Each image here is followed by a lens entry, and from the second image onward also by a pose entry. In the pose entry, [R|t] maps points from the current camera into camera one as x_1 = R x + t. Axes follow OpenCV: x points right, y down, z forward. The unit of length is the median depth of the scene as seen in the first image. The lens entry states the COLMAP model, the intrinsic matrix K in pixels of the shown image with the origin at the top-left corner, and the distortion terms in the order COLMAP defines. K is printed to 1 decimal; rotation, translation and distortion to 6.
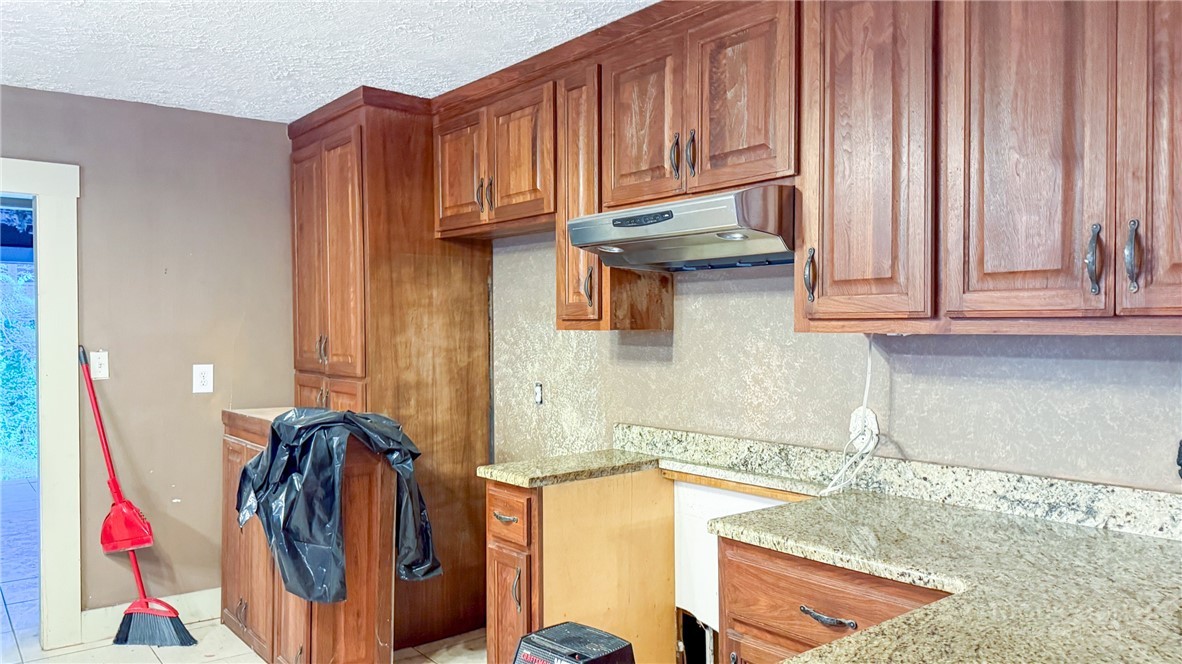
lens RADIAL K [[840.4, 0, 589.9], [0, 840.4, 333.4], [0, 0, 1]] dist [0.004877, 0.000679]
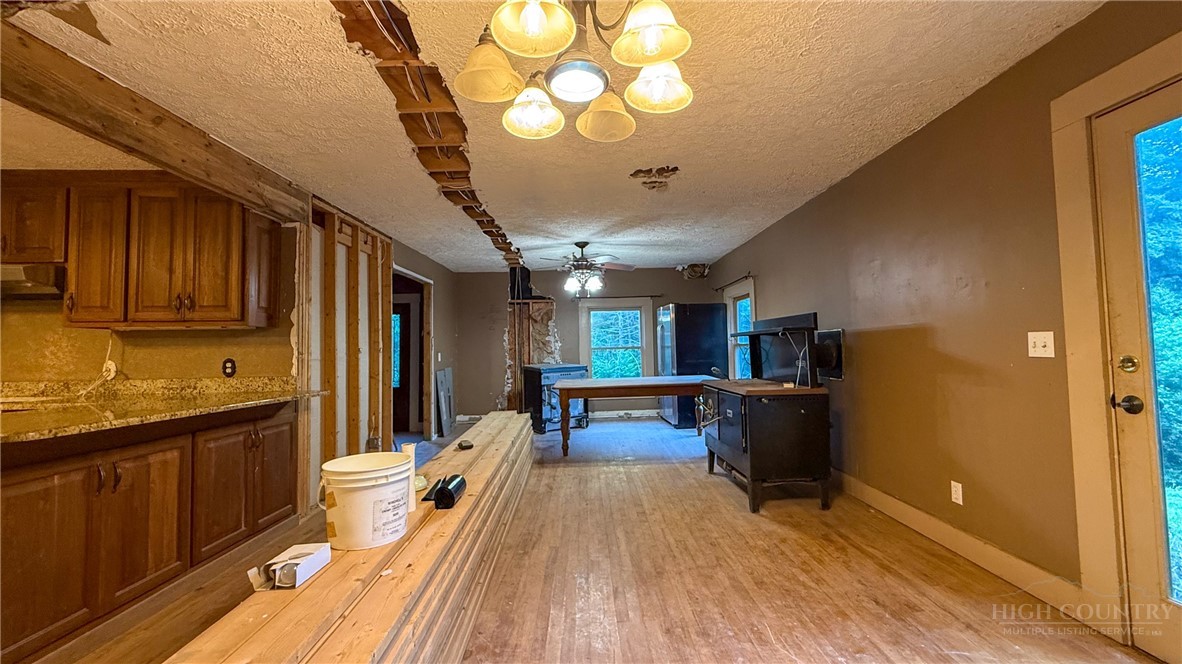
lens RADIAL K [[464.8, 0, 590.5], [0, 464.8, 334.4], [0, 0, 1]] dist [0.000455, 0.000144]
pose [[0.602986, 0.034356, 0.797011, 0.097117], [0.014021, 0.998461, -0.053648, 0.112956], [-0.797628, 0.043523, 0.601577, -1.010739]]
